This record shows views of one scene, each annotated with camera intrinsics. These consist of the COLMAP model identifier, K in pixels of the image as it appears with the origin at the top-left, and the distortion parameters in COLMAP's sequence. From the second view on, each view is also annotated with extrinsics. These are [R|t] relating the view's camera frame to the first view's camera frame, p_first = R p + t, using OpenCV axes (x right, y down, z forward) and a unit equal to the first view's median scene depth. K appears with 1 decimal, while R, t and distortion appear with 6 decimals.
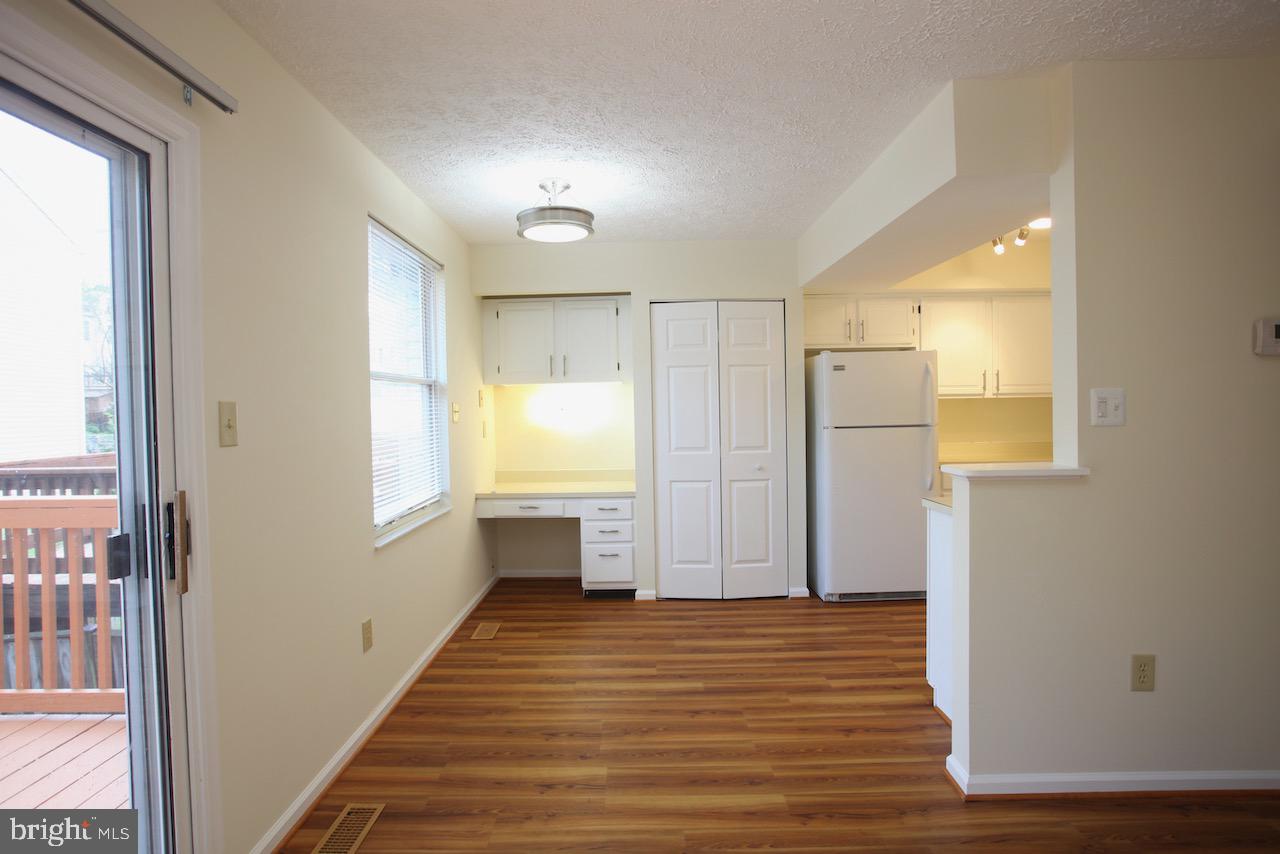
lens RADIAL K [[679.8, 0, 629.9], [0, 679.8, 419.6], [0, 0, 1]] dist [-0.061770, 0.028302]
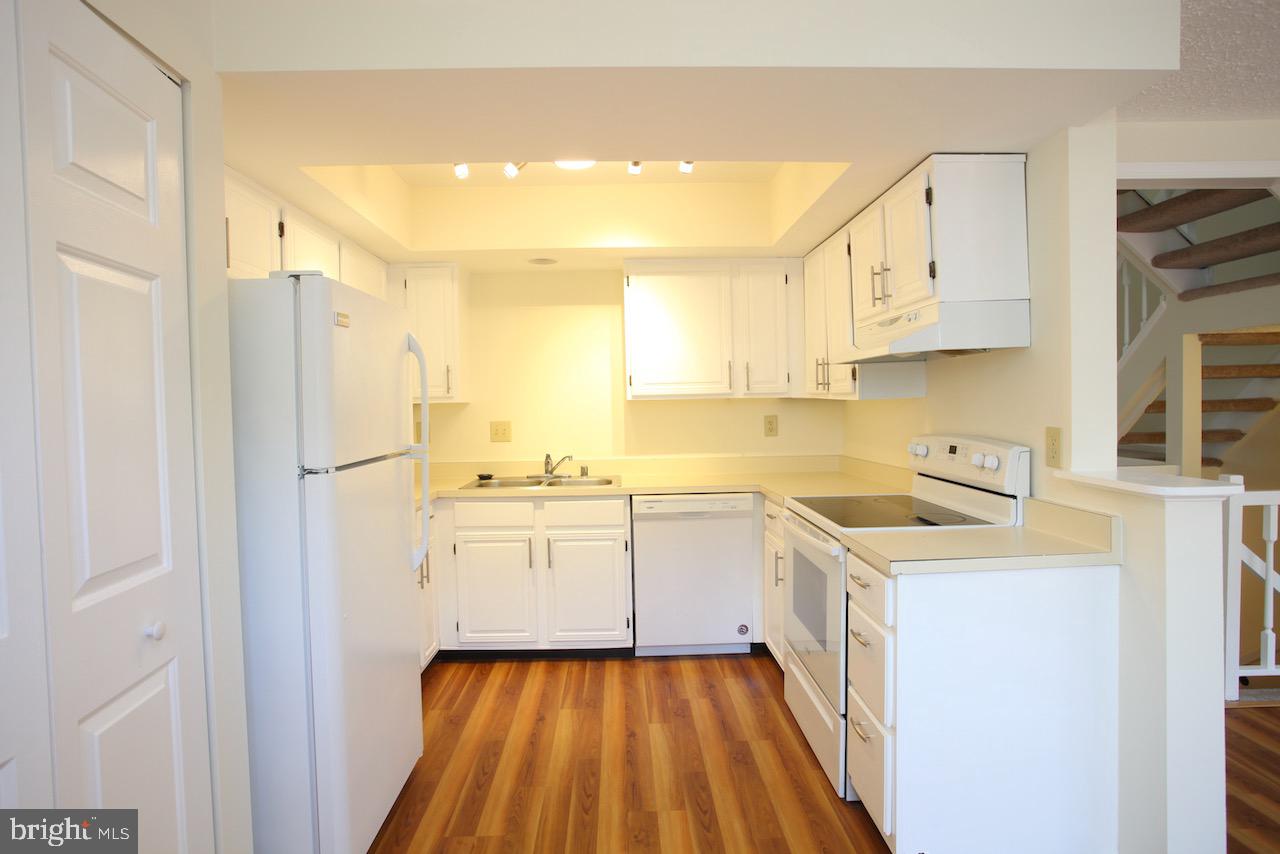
lens RADIAL K [[679.8, 0, 632.4], [0, 679.8, 422.6], [0, 0, 1]] dist [-0.061770, 0.028302]
pose [[-0.026466, -0.009207, 0.999607, -0.093116], [0.035567, 0.999316, 0.010146, -0.012923], [-0.999017, 0.035821, -0.026120, 0.799964]]
